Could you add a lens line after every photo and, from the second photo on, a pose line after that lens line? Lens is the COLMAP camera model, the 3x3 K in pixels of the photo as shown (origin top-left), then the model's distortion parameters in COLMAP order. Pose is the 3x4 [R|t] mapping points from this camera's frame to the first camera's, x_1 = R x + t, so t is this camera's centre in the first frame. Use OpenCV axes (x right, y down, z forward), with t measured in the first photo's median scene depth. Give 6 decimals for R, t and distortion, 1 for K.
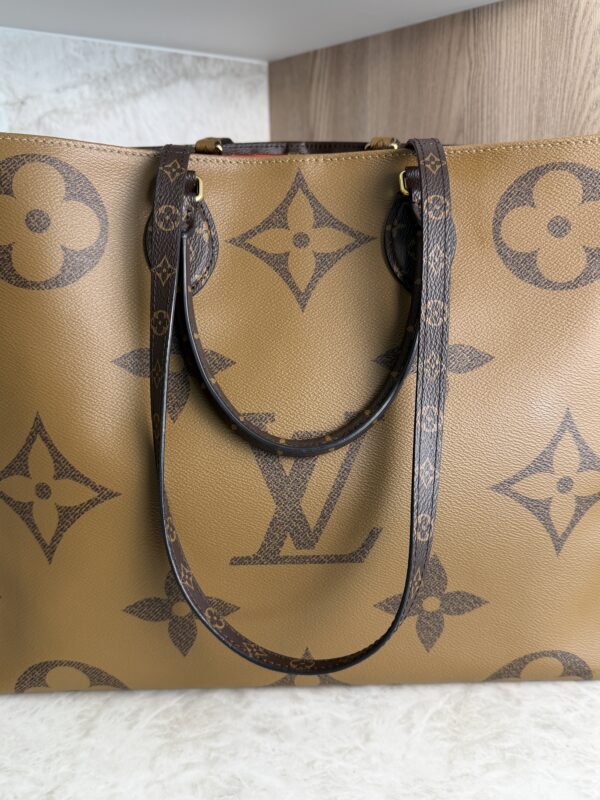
lens RADIAL K [[674.4, 0, 300.7], [0, 674.4, 401.0], [0, 0, 1]] dist [-0.030910, 0.000643]
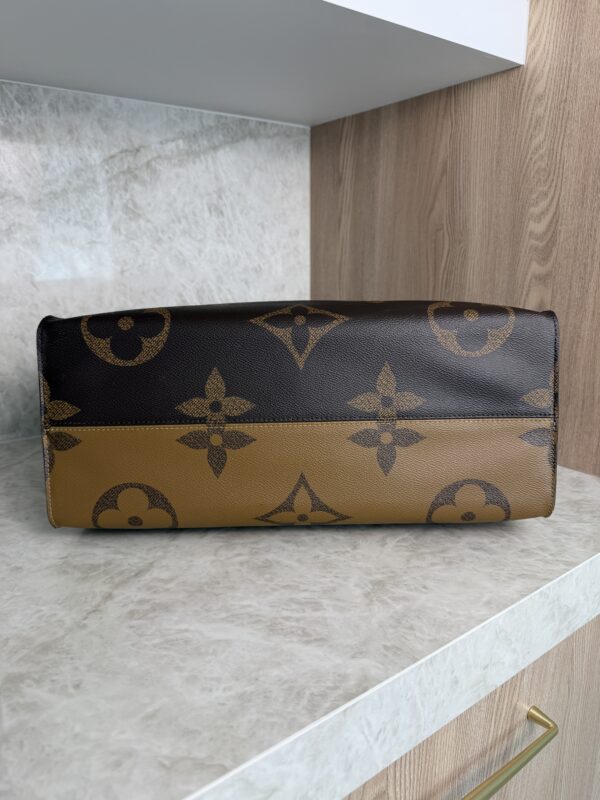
lens RADIAL K [[575.4, 0, 301.3], [0, 575.4, 401.5], [0, 0, 1]] dist [0.006877, -0.032589]
pose [[0.997654, 0.030620, -0.061221, 0.027017], [-0.033231, 0.998561, -0.042092, 0.131433], [0.059845, 0.044027, 0.997236, -0.188684]]
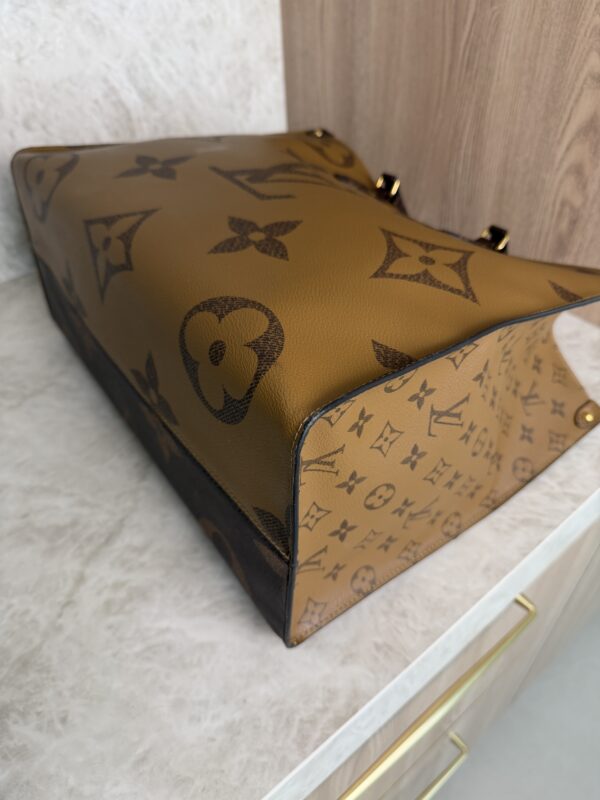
lens RADIAL K [[589.8, 0, 298.9], [0, 589.8, 399.3], [0, 0, 1]] dist [-0.033553, 0.001981]
pose [[0.999362, 0.006930, -0.035031, 0.026894], [0.009105, 0.899112, 0.437624, -0.104947], [0.034529, -0.437664, 0.898475, -0.008278]]
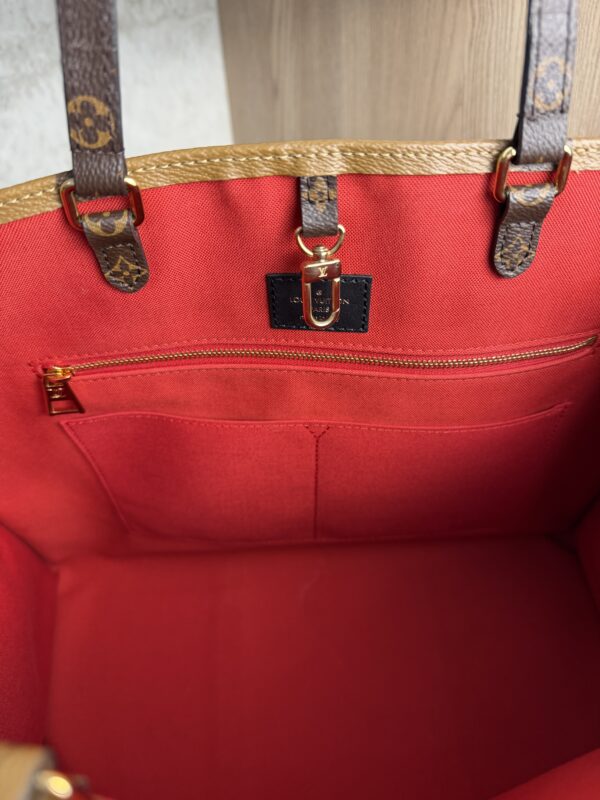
lens RADIAL K [[589.8, 0, 298.9], [0, 589.8, 399.3], [0, 0, 1]] dist [-0.033553, 0.001981]
pose [[0.995992, -0.080763, 0.038425, -0.017730], [0.069053, 0.967436, 0.243516, -0.228006], [-0.056841, -0.239887, 0.969135, 0.208791]]
